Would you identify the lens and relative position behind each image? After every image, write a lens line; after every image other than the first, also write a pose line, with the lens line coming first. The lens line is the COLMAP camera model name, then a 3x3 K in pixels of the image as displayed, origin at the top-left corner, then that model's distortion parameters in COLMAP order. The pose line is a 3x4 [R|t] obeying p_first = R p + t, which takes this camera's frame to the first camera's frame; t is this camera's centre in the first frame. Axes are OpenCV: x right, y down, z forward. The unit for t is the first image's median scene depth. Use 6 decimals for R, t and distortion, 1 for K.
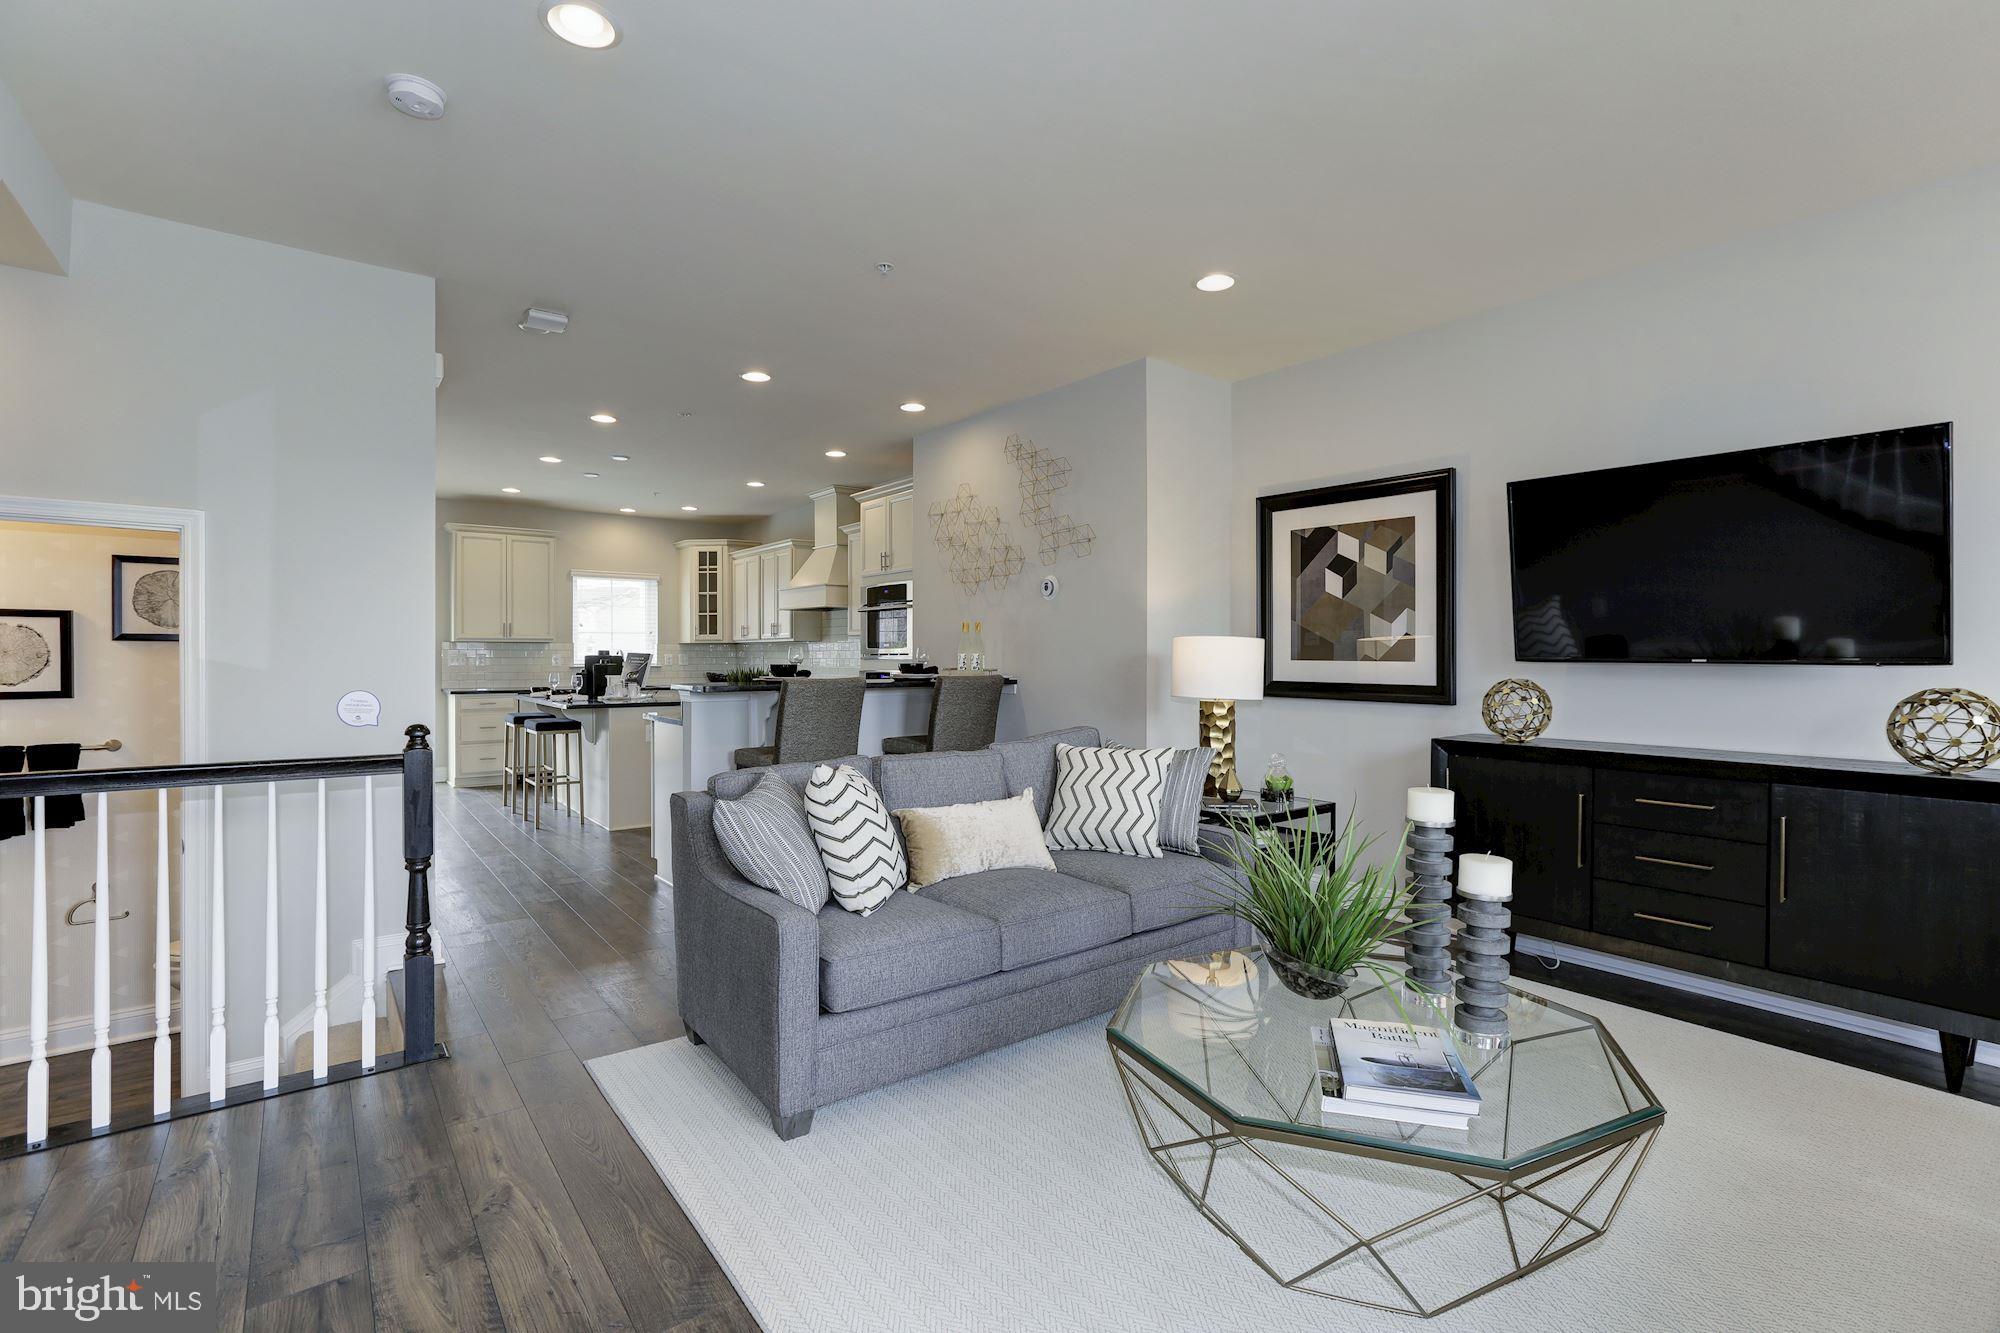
lens RADIAL K [[921.9, 0, 993.4], [0, 921.9, 664.2], [0, 0, 1]] dist [-0.043555, 0.028733]
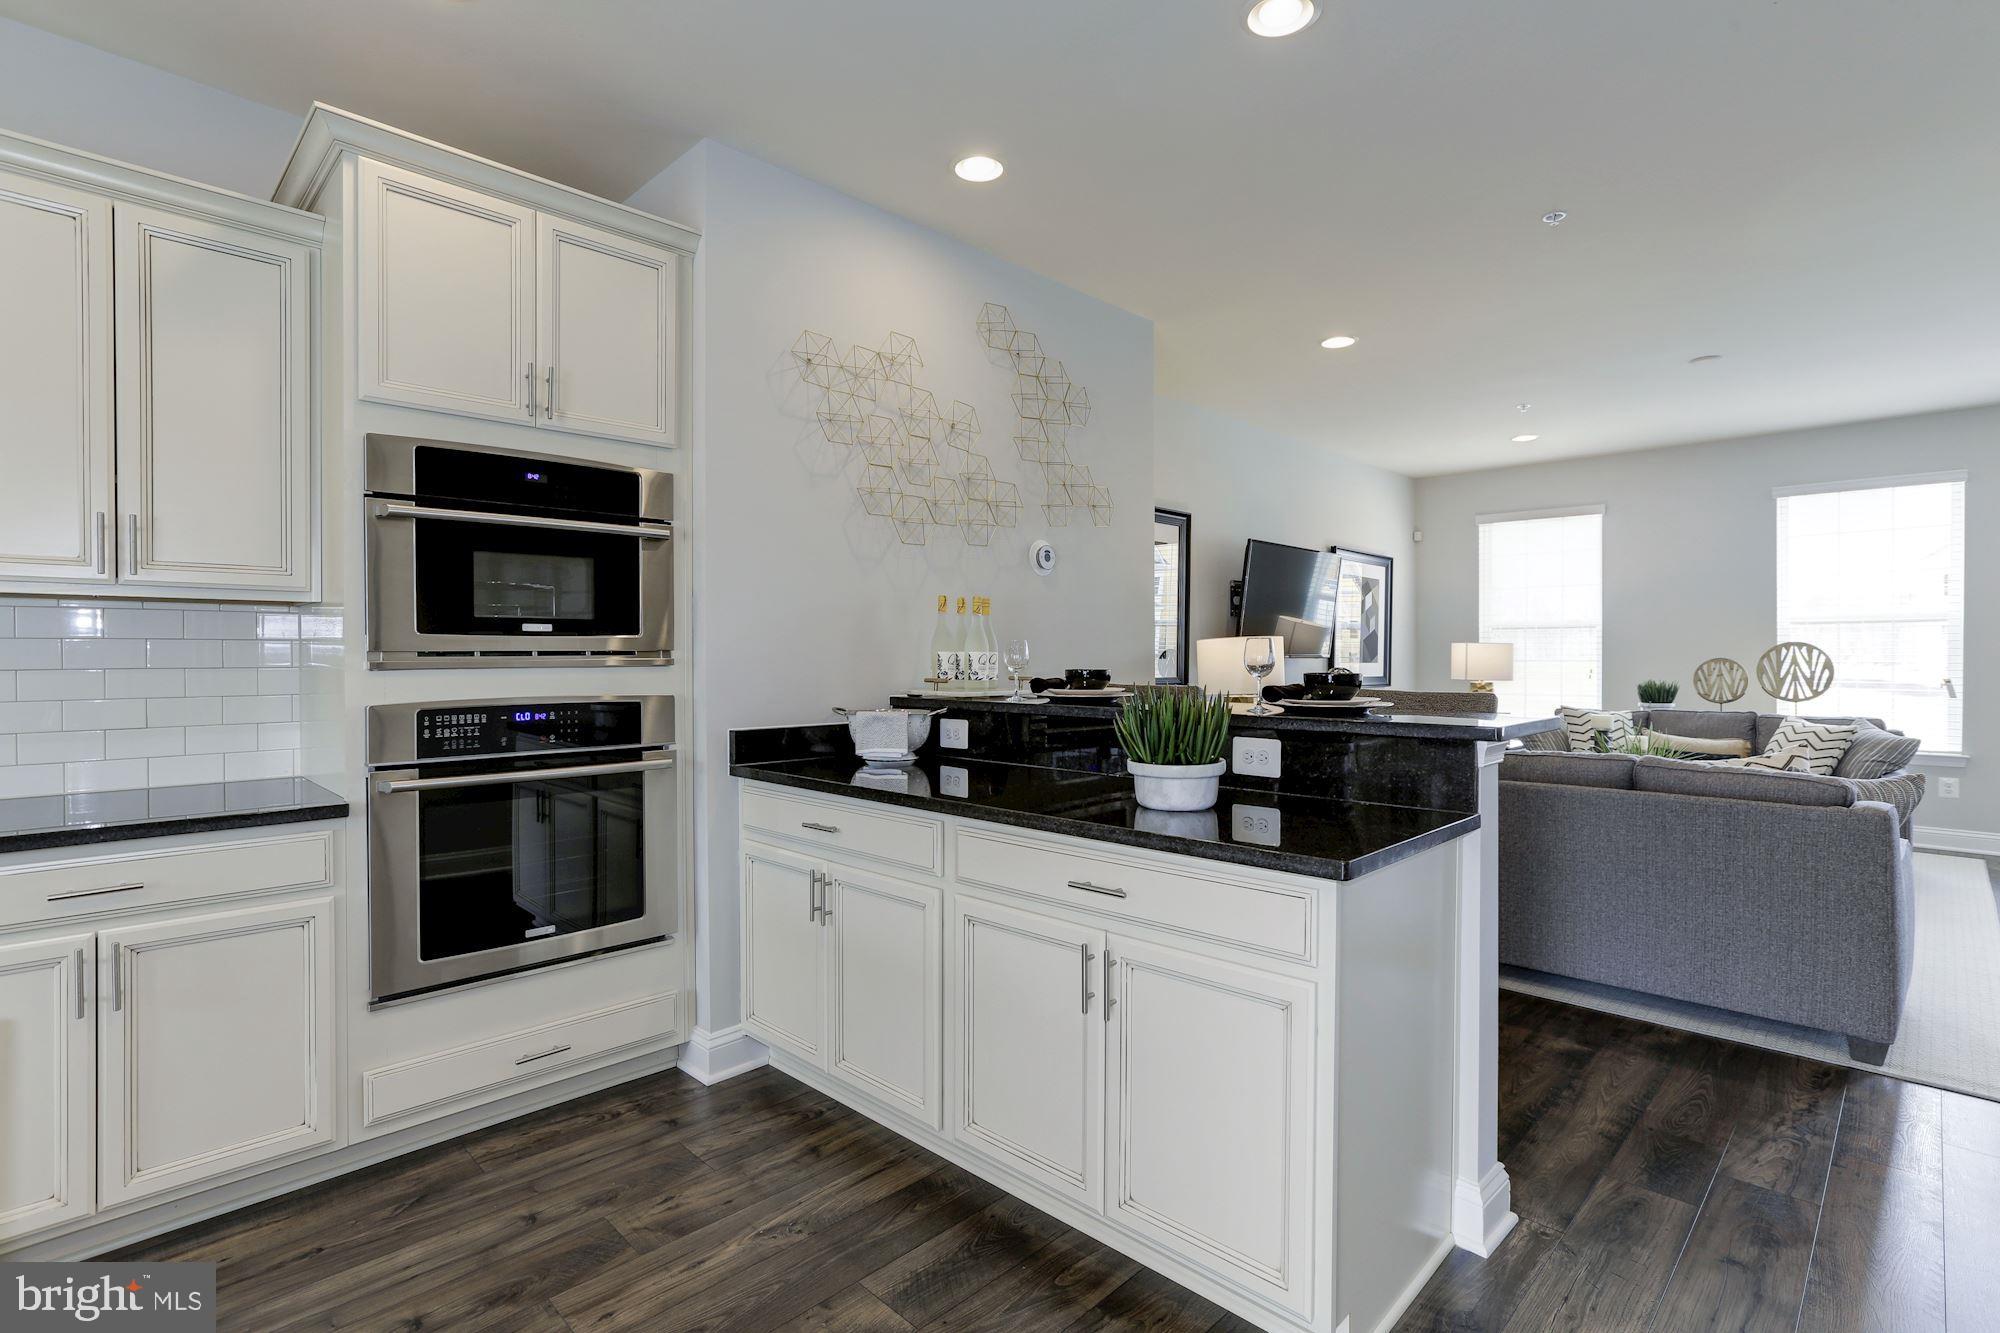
lens RADIAL K [[940.9, 0, 1004.0], [0, 940.9, 661.1], [0, 0, 1]] dist [-0.047332, 0.022481]
pose [[-0.134004, -0.008674, 0.990943, -0.720775], [0.009690, 0.999902, 0.010063, -0.014260], [-0.990933, 0.010951, -0.133906, 1.264859]]
